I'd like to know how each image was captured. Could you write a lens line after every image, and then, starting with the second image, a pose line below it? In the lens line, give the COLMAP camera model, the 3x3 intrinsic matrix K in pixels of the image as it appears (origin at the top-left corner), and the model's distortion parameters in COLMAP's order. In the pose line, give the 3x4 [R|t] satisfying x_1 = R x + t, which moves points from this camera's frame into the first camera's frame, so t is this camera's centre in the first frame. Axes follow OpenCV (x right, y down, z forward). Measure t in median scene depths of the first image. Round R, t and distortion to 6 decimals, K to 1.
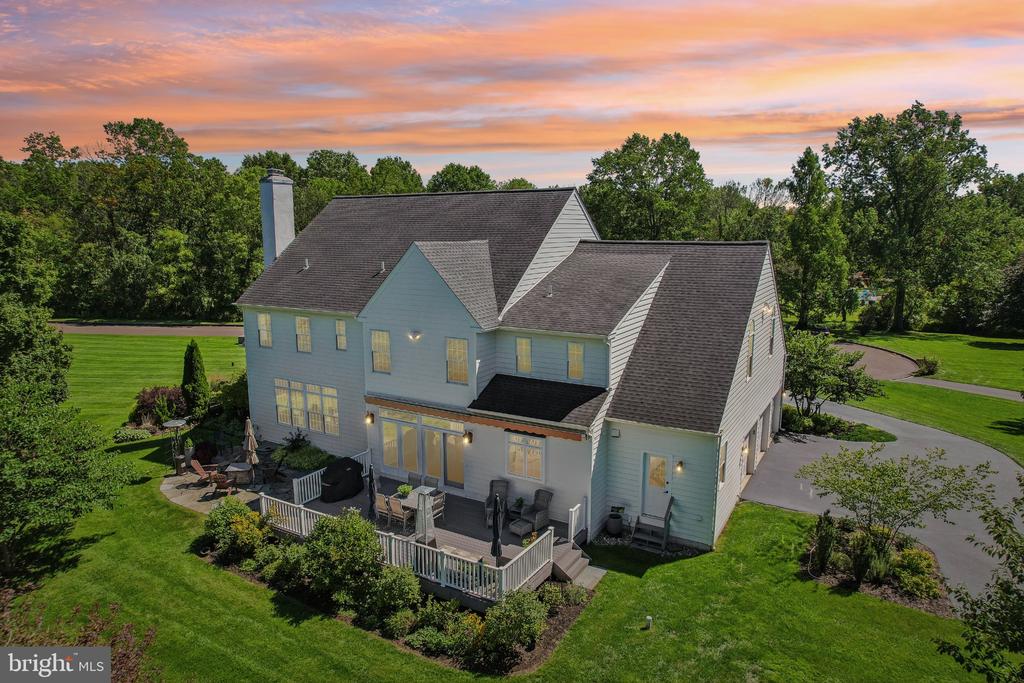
lens RADIAL K [[644.4, 0, 512.0], [0, 644.4, 341.5], [0, 0, 1]] dist [-0.000765, -0.000620]
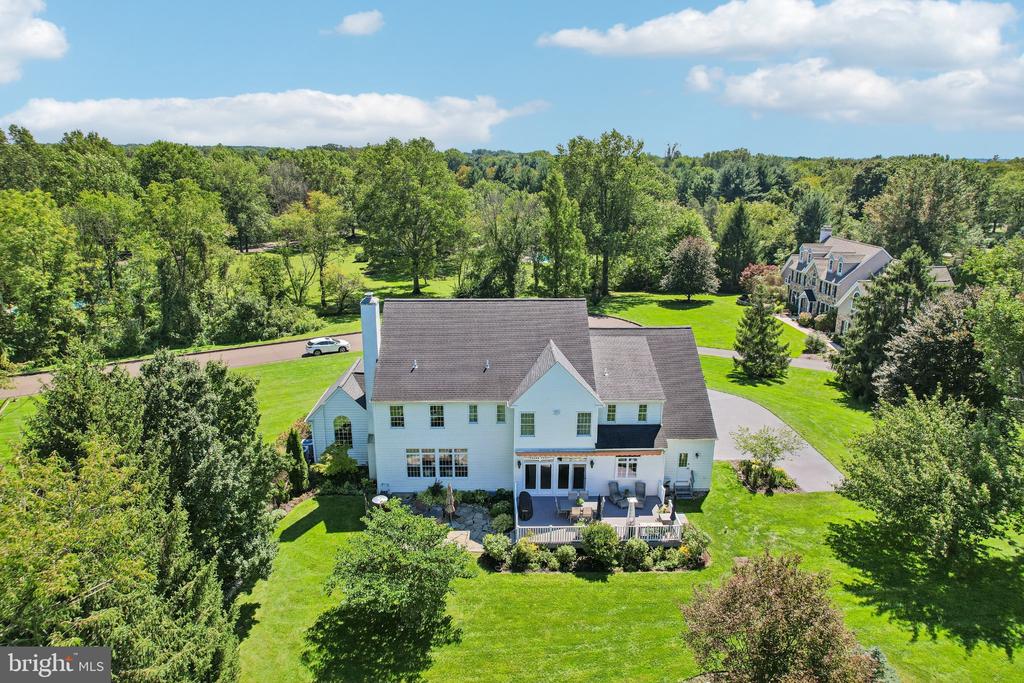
lens RADIAL K [[723.4, 0, 491.7], [0, 723.4, 343.7], [0, 0, 1]] dist [0.000269, -0.001497]
pose [[0.848044, -0.154155, 0.507008, -1.314772], [0.087141, 0.984296, 0.153519, -0.527708], [-0.522712, -0.086010, 0.848160, -0.532030]]
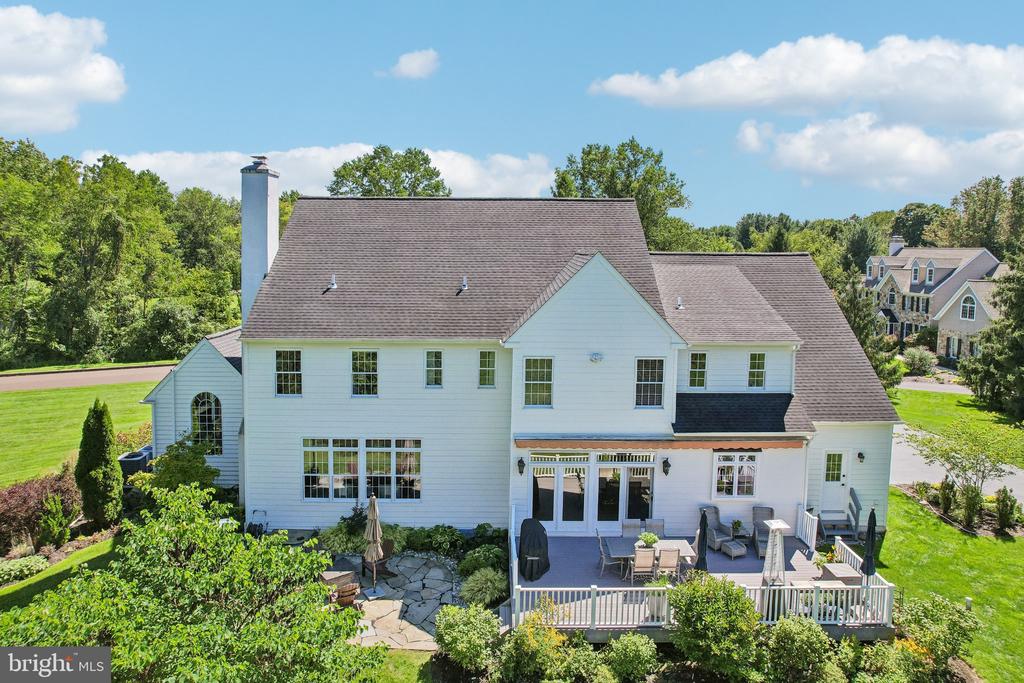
lens RADIAL K [[644.4, 0, 512.0], [0, 644.4, 341.5], [0, 0, 1]] dist [-0.000765, -0.000620]
pose [[0.836702, -0.043248, 0.545949, -0.756472], [0.074802, 0.996559, -0.035695, -0.007049], [-0.542527, 0.070704, 0.837058, 0.378995]]
